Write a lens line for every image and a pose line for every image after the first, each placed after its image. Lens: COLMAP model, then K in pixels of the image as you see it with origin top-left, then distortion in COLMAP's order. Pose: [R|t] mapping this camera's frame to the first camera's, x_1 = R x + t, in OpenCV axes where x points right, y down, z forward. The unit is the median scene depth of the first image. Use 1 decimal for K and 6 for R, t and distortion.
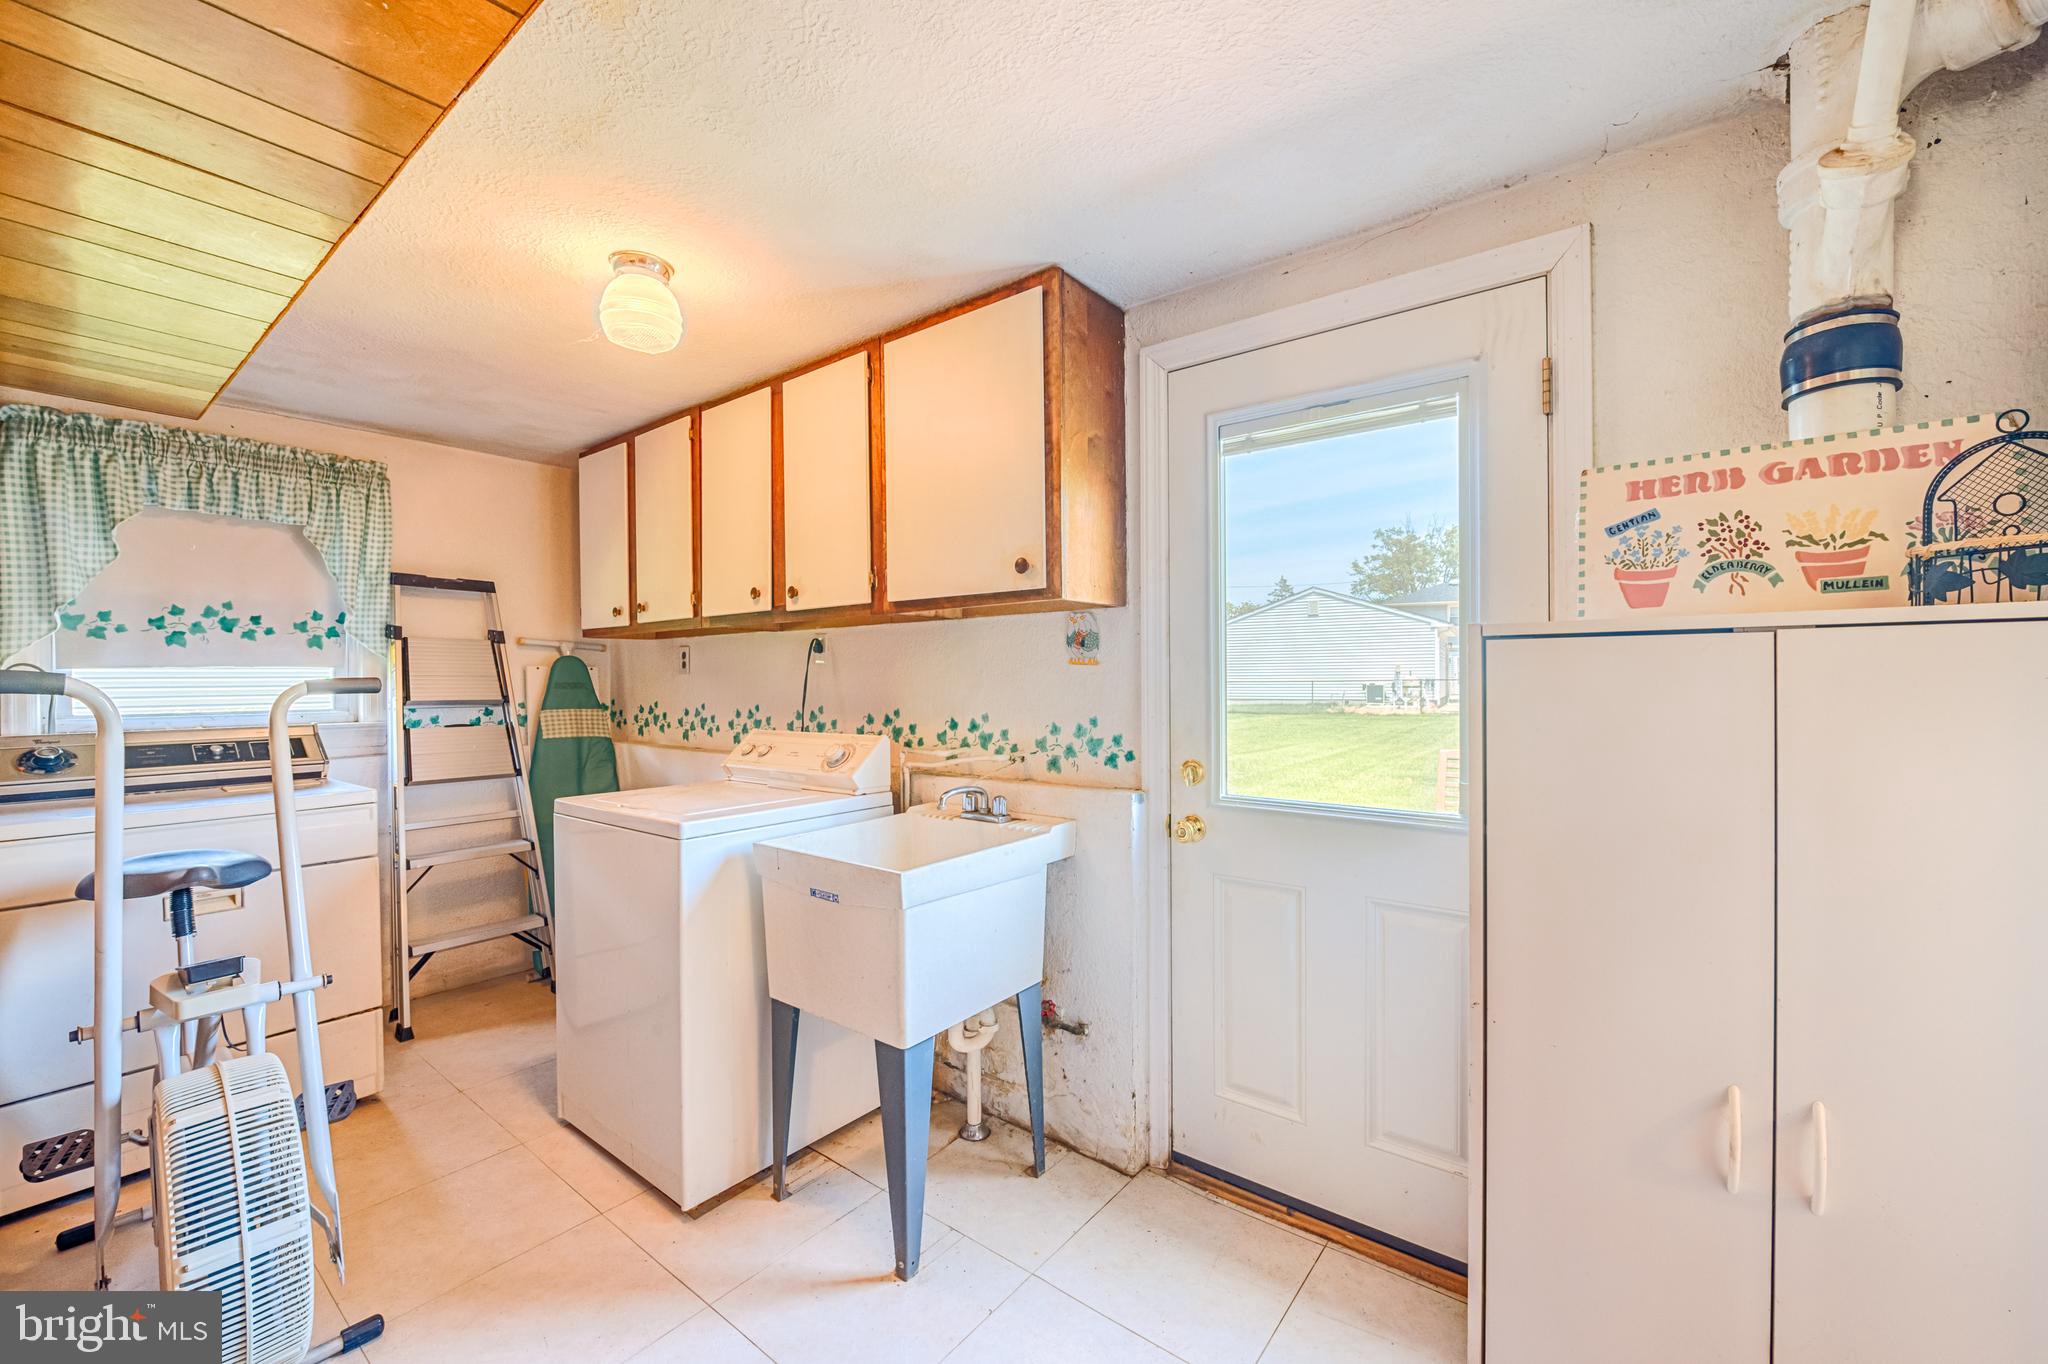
lens RADIAL K [[806.5, 0, 1037.1], [0, 806.5, 679.5], [0, 0, 1]] dist [-0.002494, 0.000003]
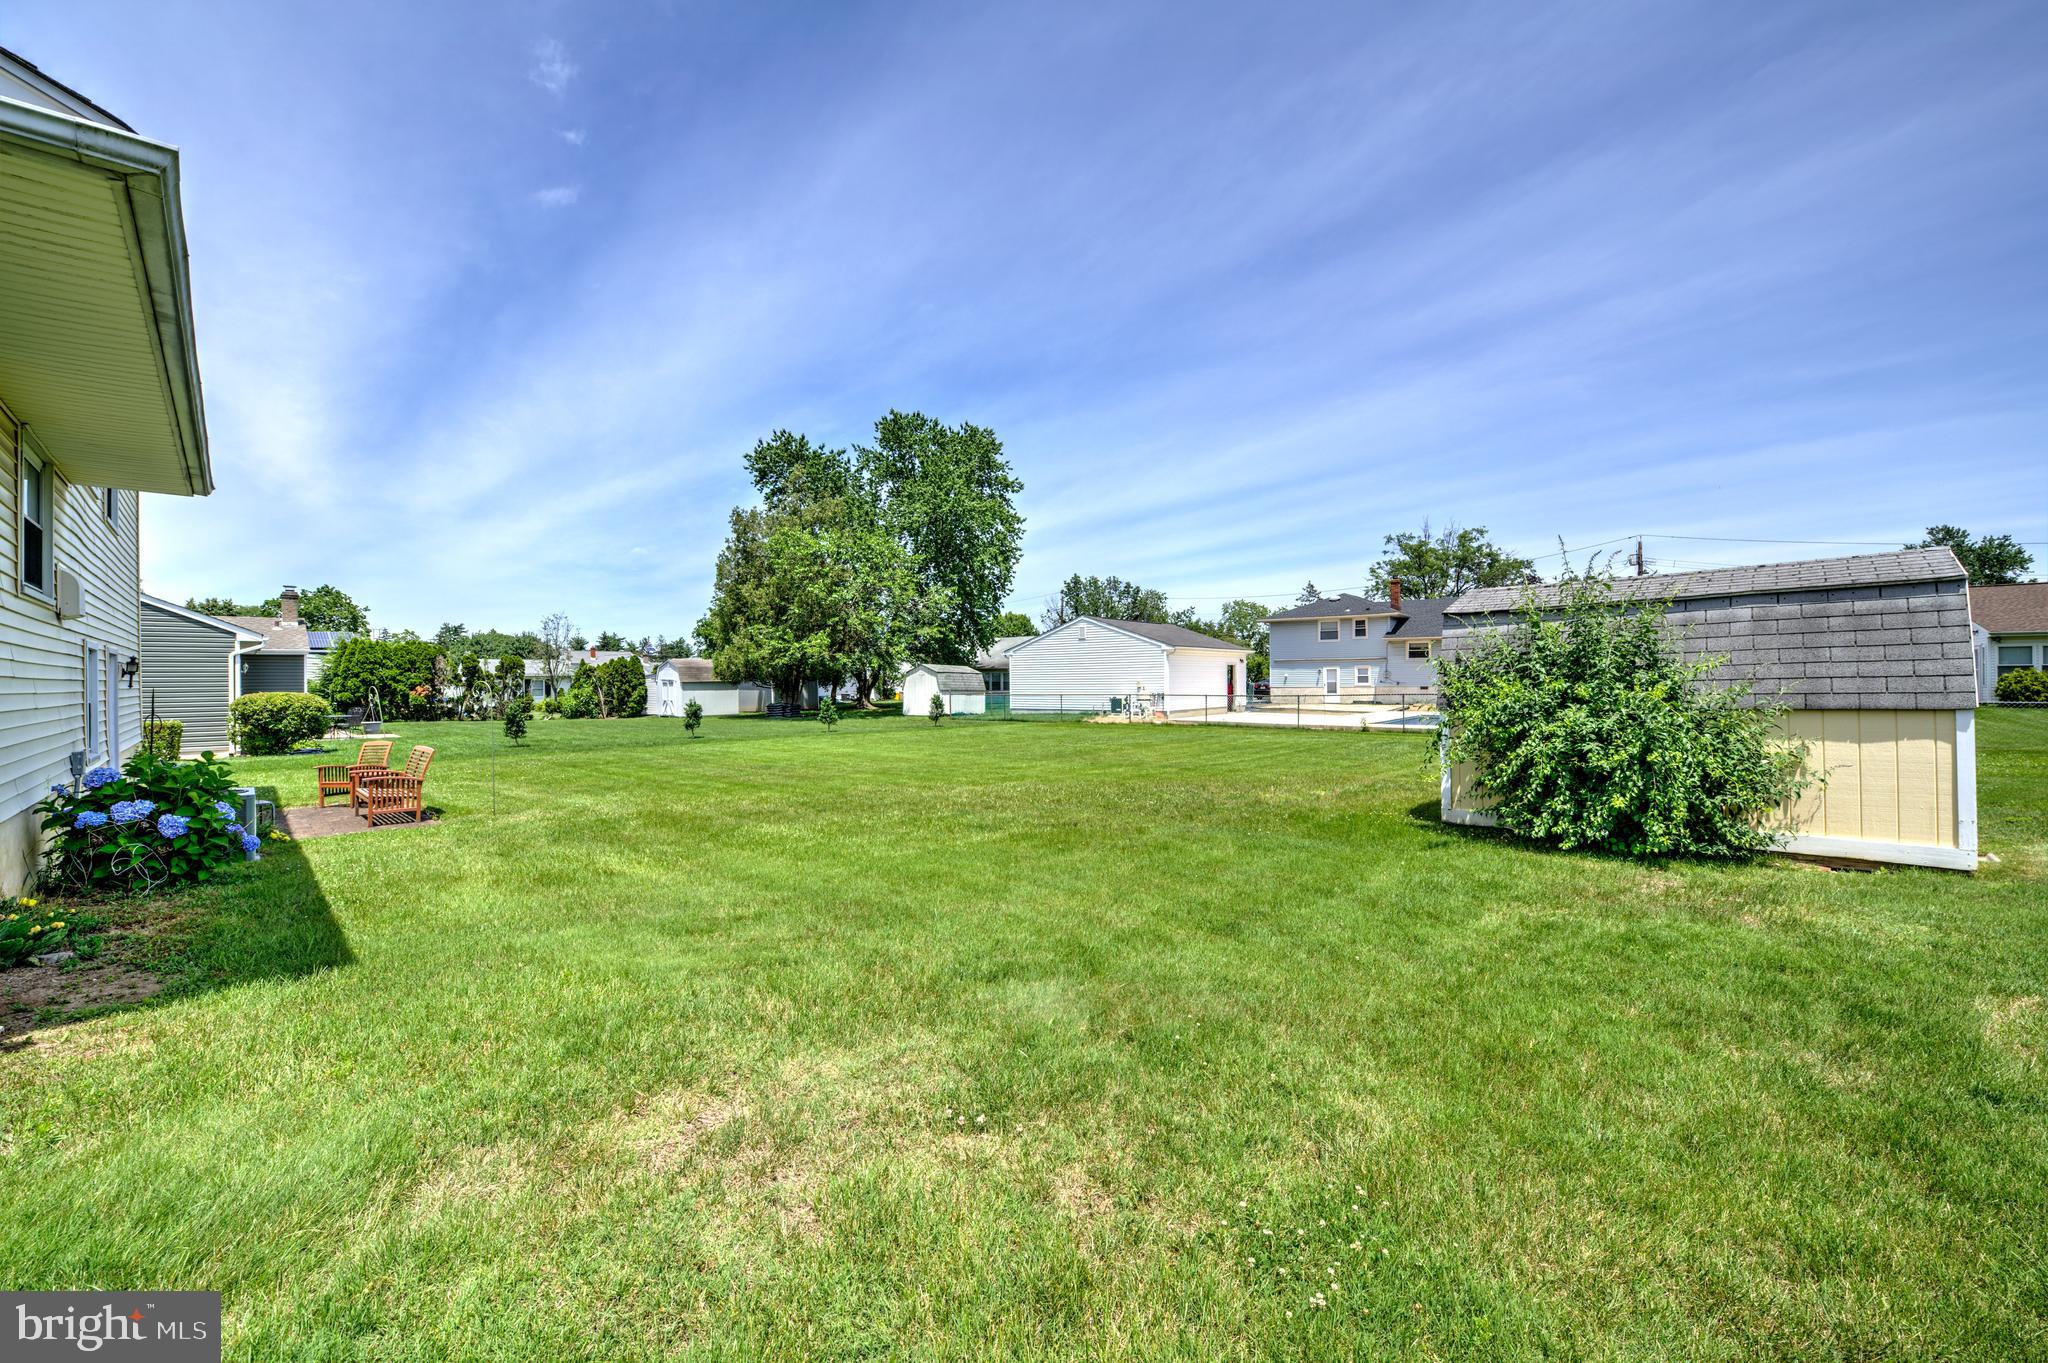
lens RADIAL K [[810.8, 0, 1018.6], [0, 810.8, 675.7], [0, 0, 1]] dist [-0.017087, -0.000306]
pose [[0.989060, -0.002743, -0.147488, 0.452017], [0.001368, 0.999955, -0.009423, -0.015331], [0.147508, 0.009118, 0.989019, -0.202920]]
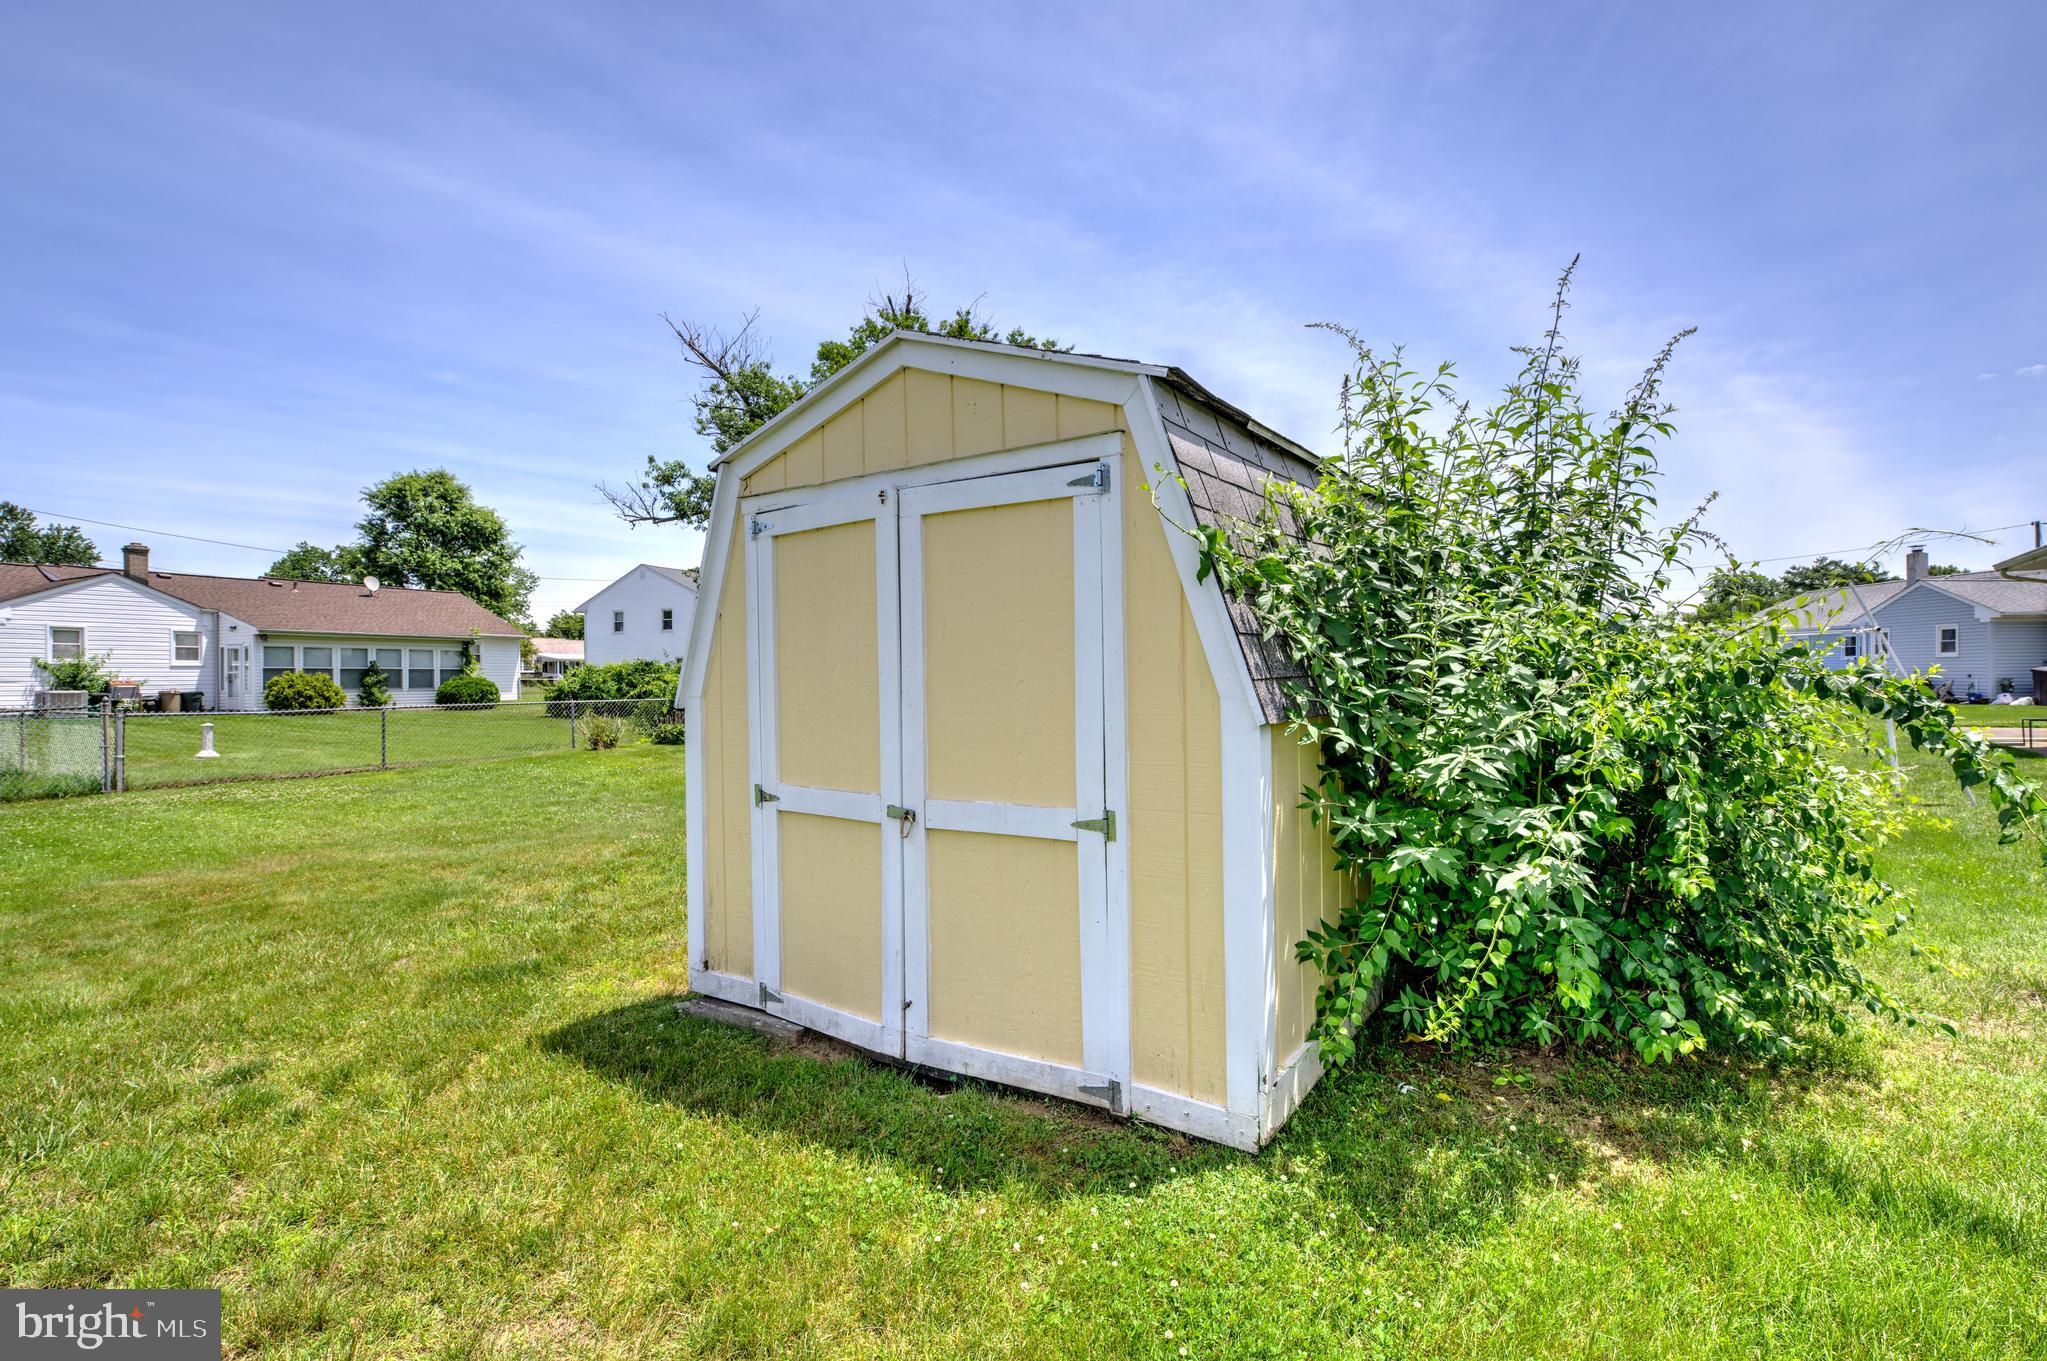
lens RADIAL K [[971.0, 0, 1009.1], [0, 971.0, 673.2], [0, 0, 1]] dist [-0.007815, 0.000743]
pose [[-0.003838, 0.011260, 0.999929, 0.461294], [0.009114, 0.999895, -0.011224, -0.010604], [-0.999951, 0.009070, -0.003940, 0.160954]]
